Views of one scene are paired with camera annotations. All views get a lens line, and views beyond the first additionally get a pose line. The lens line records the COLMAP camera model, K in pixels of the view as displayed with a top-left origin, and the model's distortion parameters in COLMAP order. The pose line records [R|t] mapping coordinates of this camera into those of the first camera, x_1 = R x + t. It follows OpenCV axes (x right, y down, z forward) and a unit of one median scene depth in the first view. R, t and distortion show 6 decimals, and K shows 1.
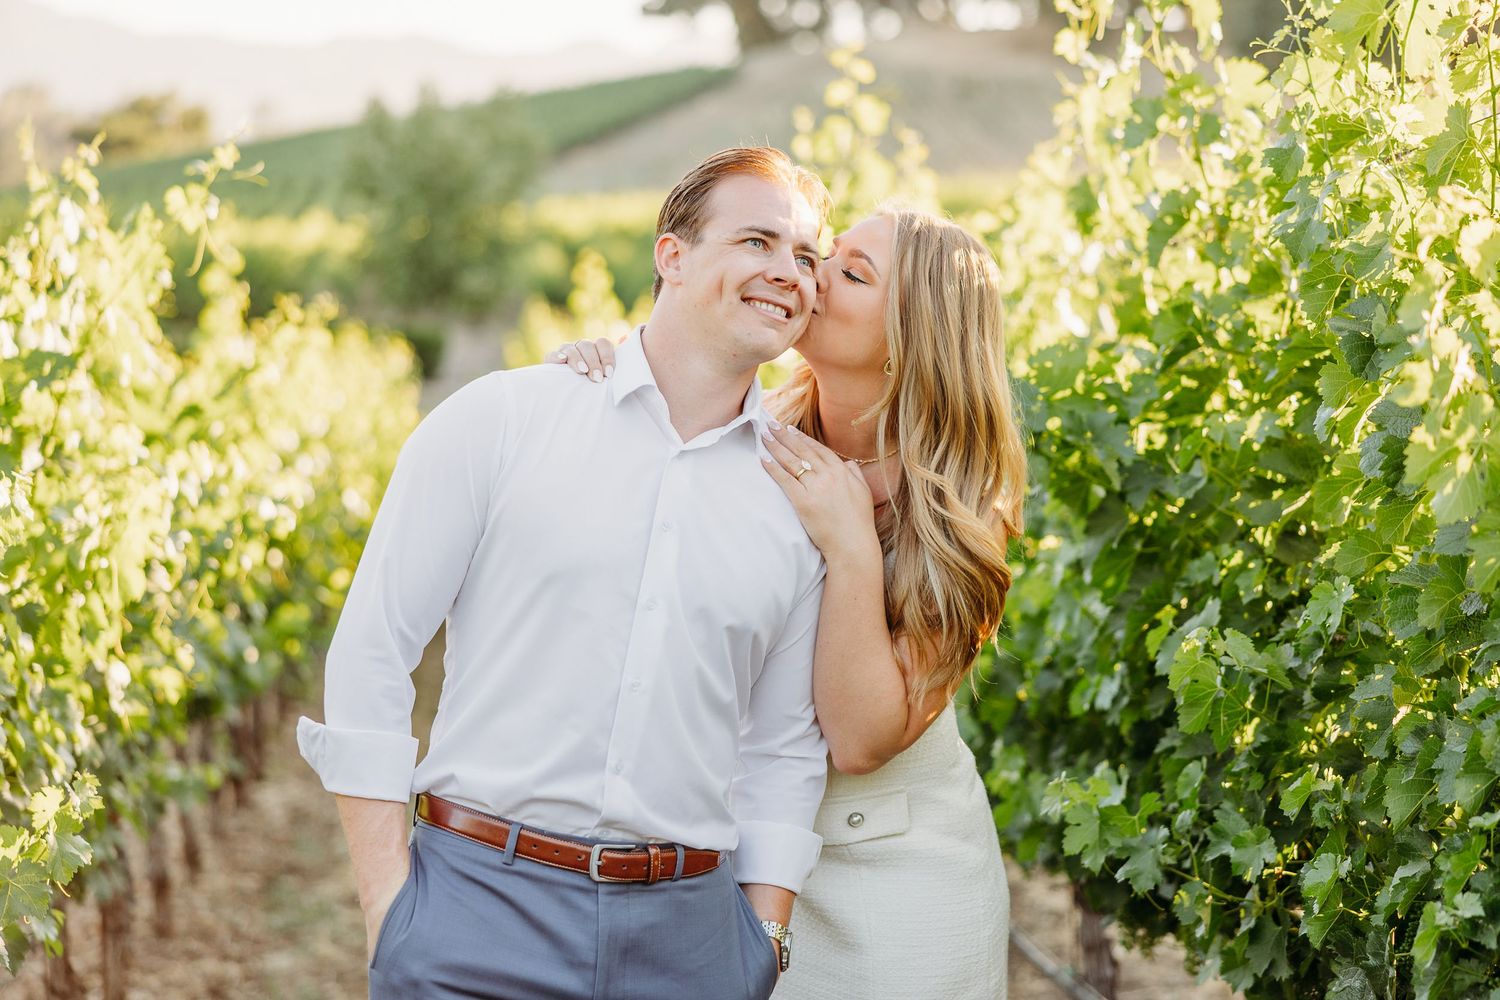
lens RADIAL K [[3005.1, 0, 757.0], [0, 3005.1, 496.6], [0, 0, 1]] dist [0.084291, 0.000000]
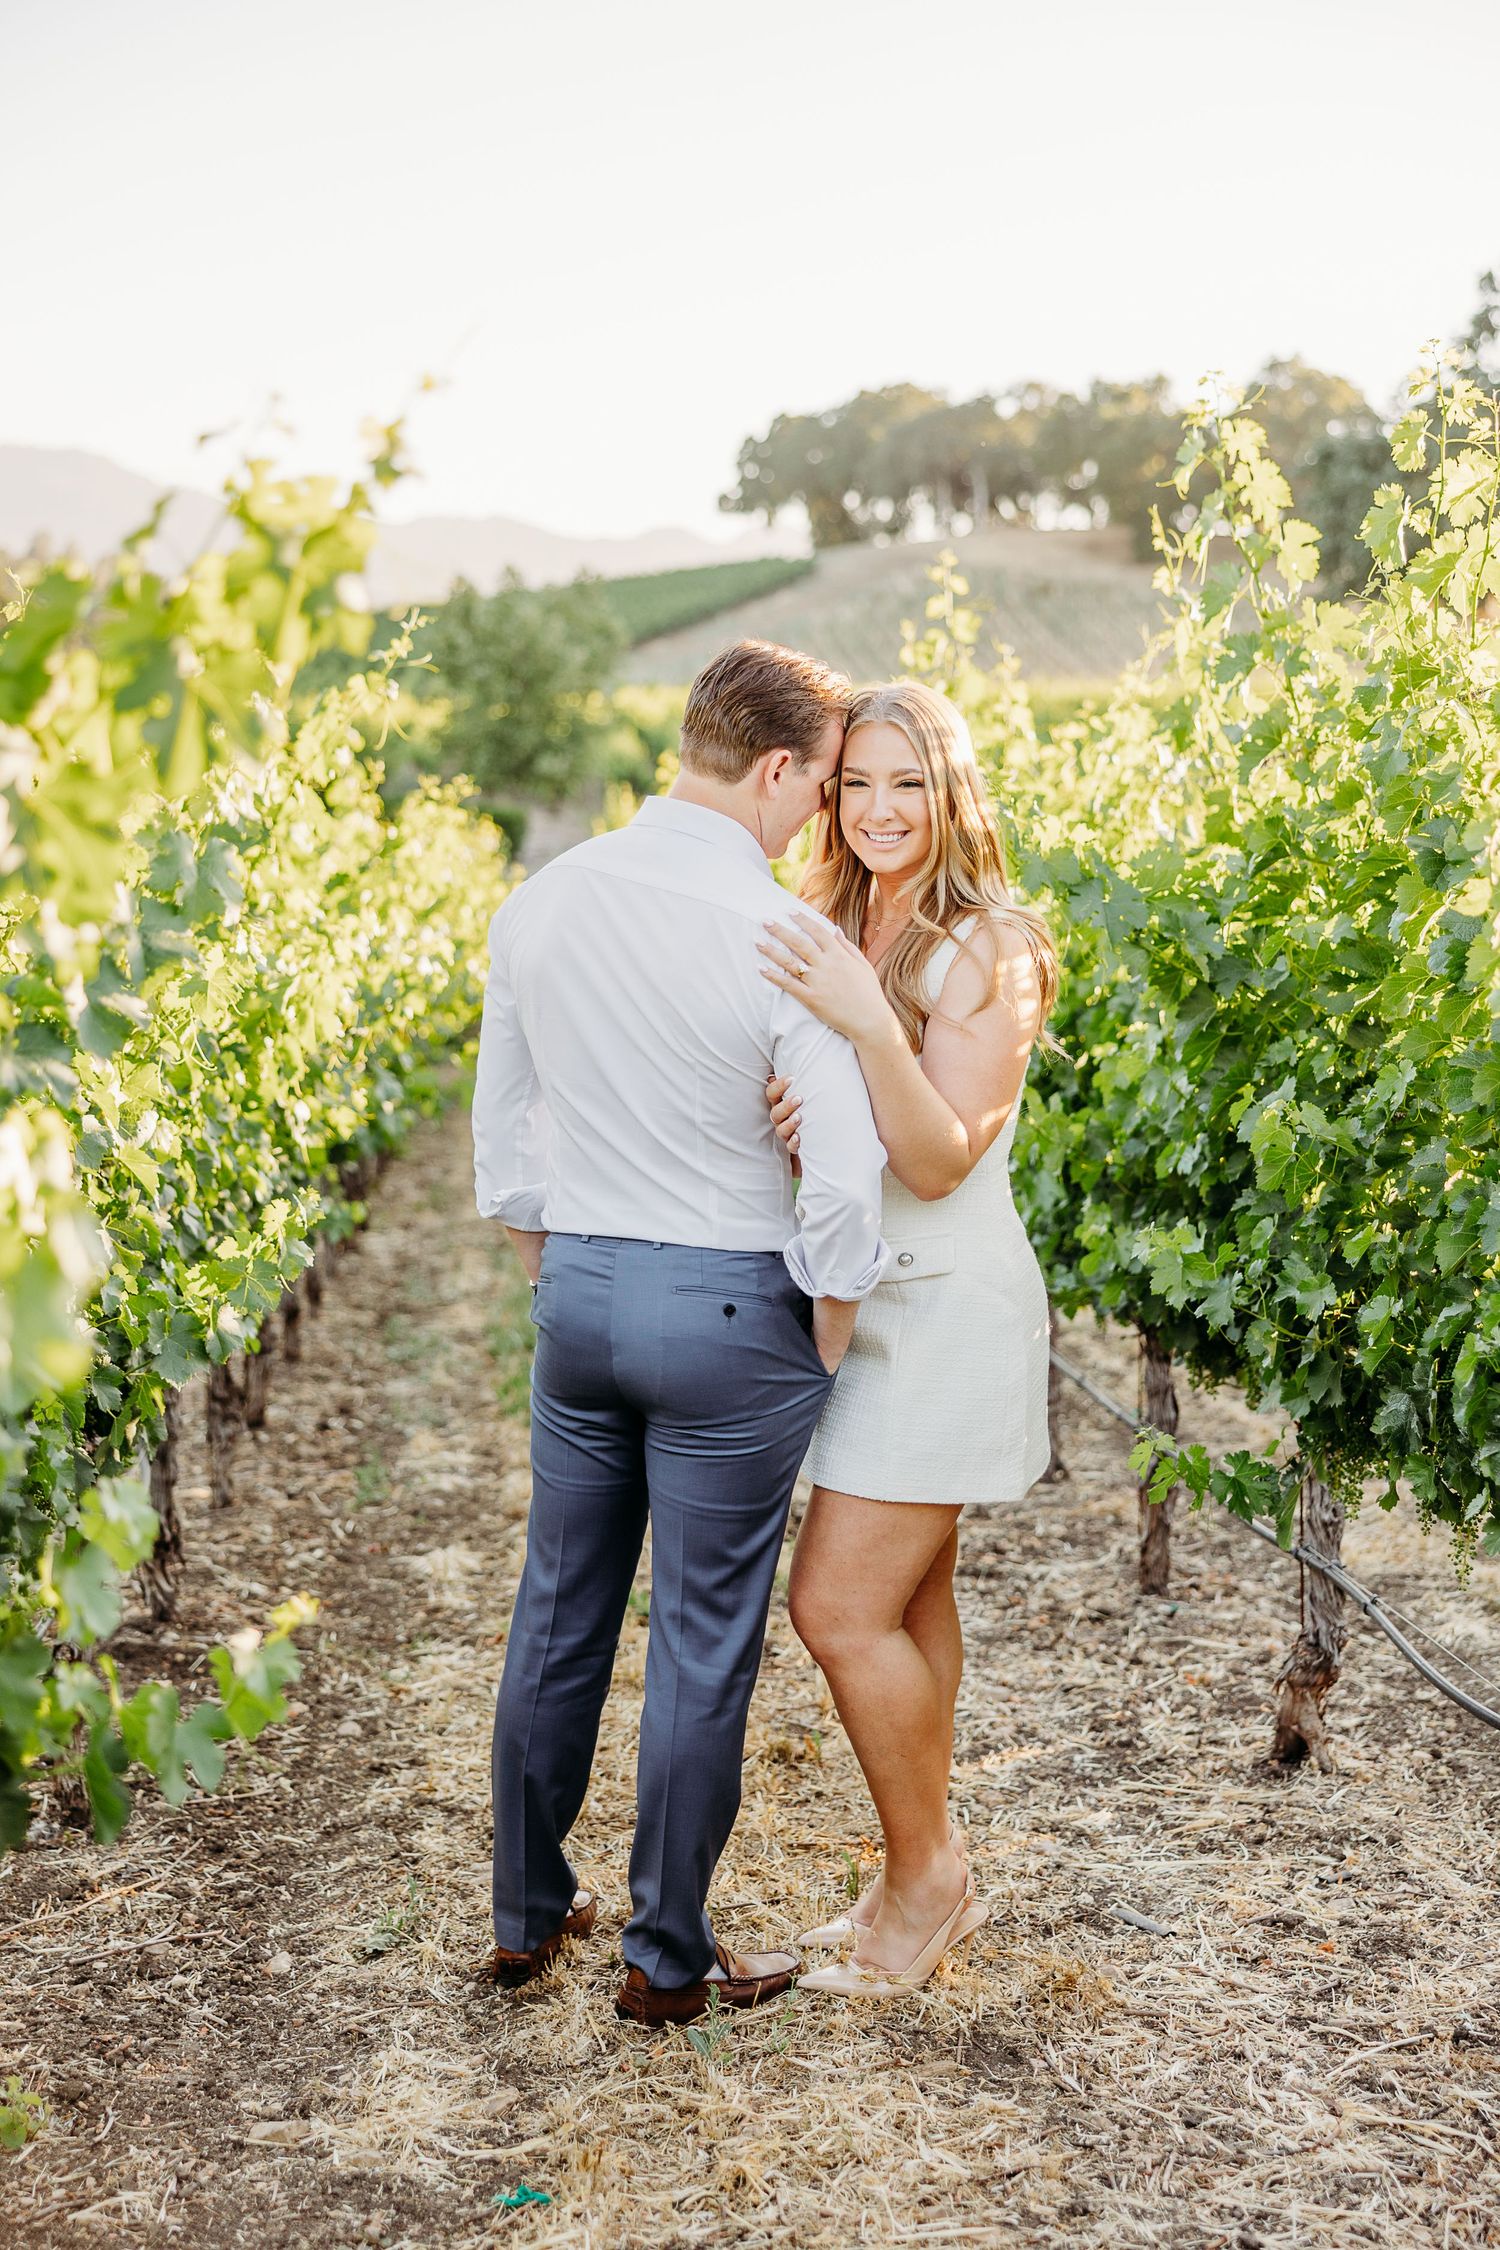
lens RADIAL K [[2964.8, 0, 768.5], [0, 2964.8, 1104.6], [0, 0, 1]] dist [0.156974, 0.000000]
pose [[0.999141, 0.040161, -0.010204, -0.031243], [-0.039723, 0.998408, 0.040054, 0.006005], [0.011796, -0.039614, 0.999145, -0.122132]]
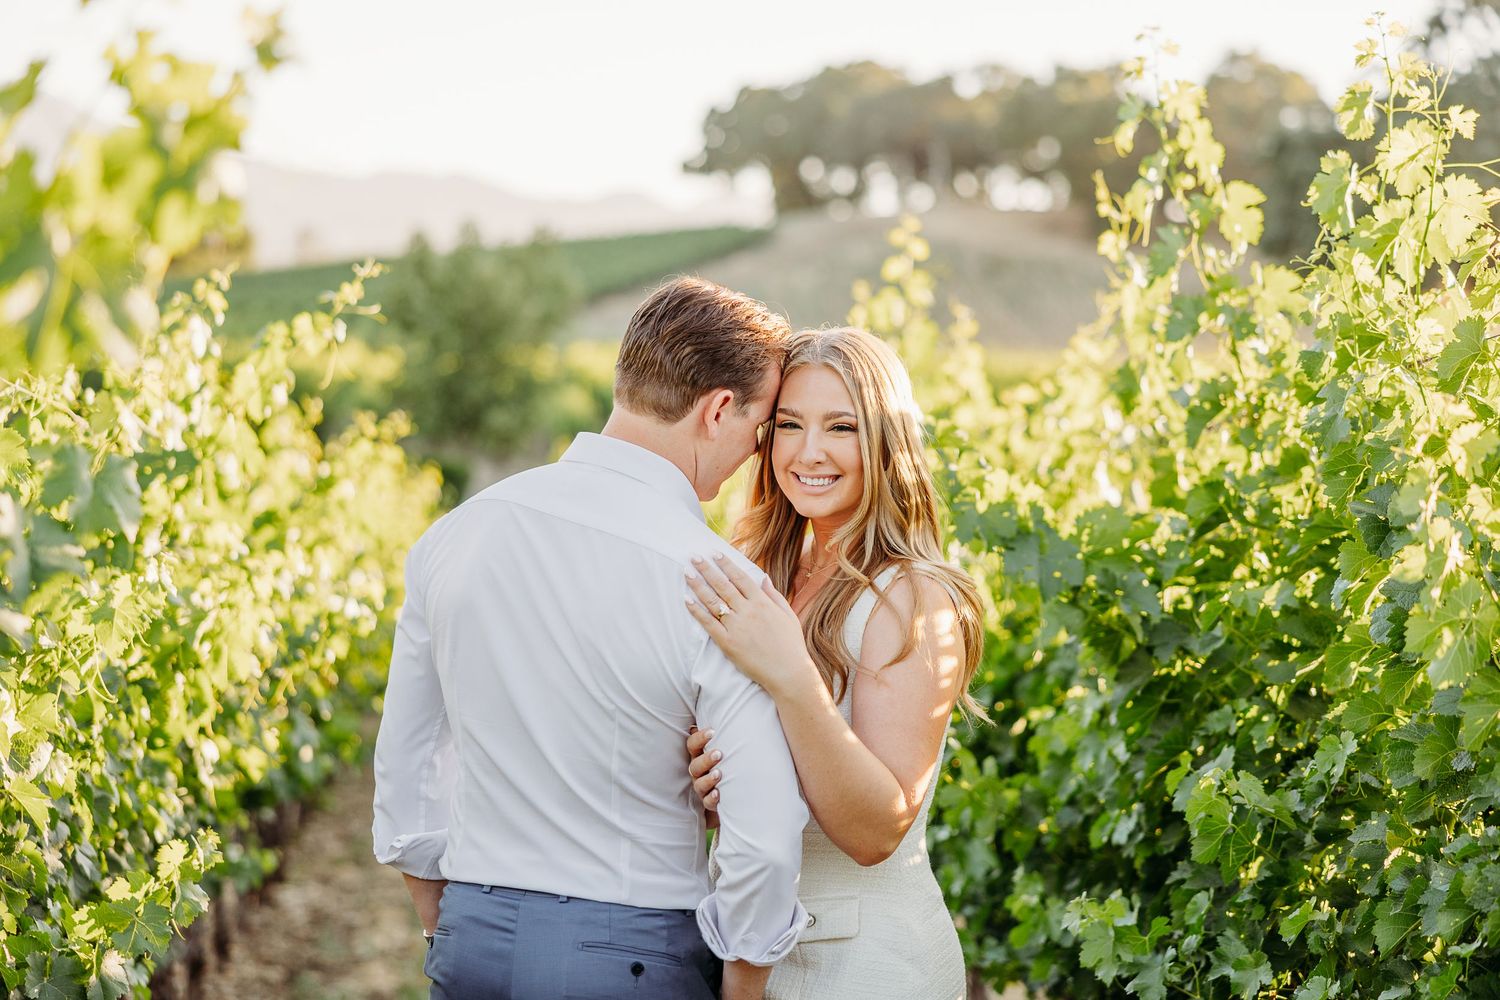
lens RADIAL K [[3005.1, 0, 761.1], [0, 3005.1, 494.4], [0, 0, 1]] dist [0.084291, 0.000000]
pose [[0.997269, 0.073850, -0.000621, -0.023668], [-0.073778, 0.995857, -0.053156, 0.011756], [-0.003308, 0.053057, 0.998586, -0.100871]]
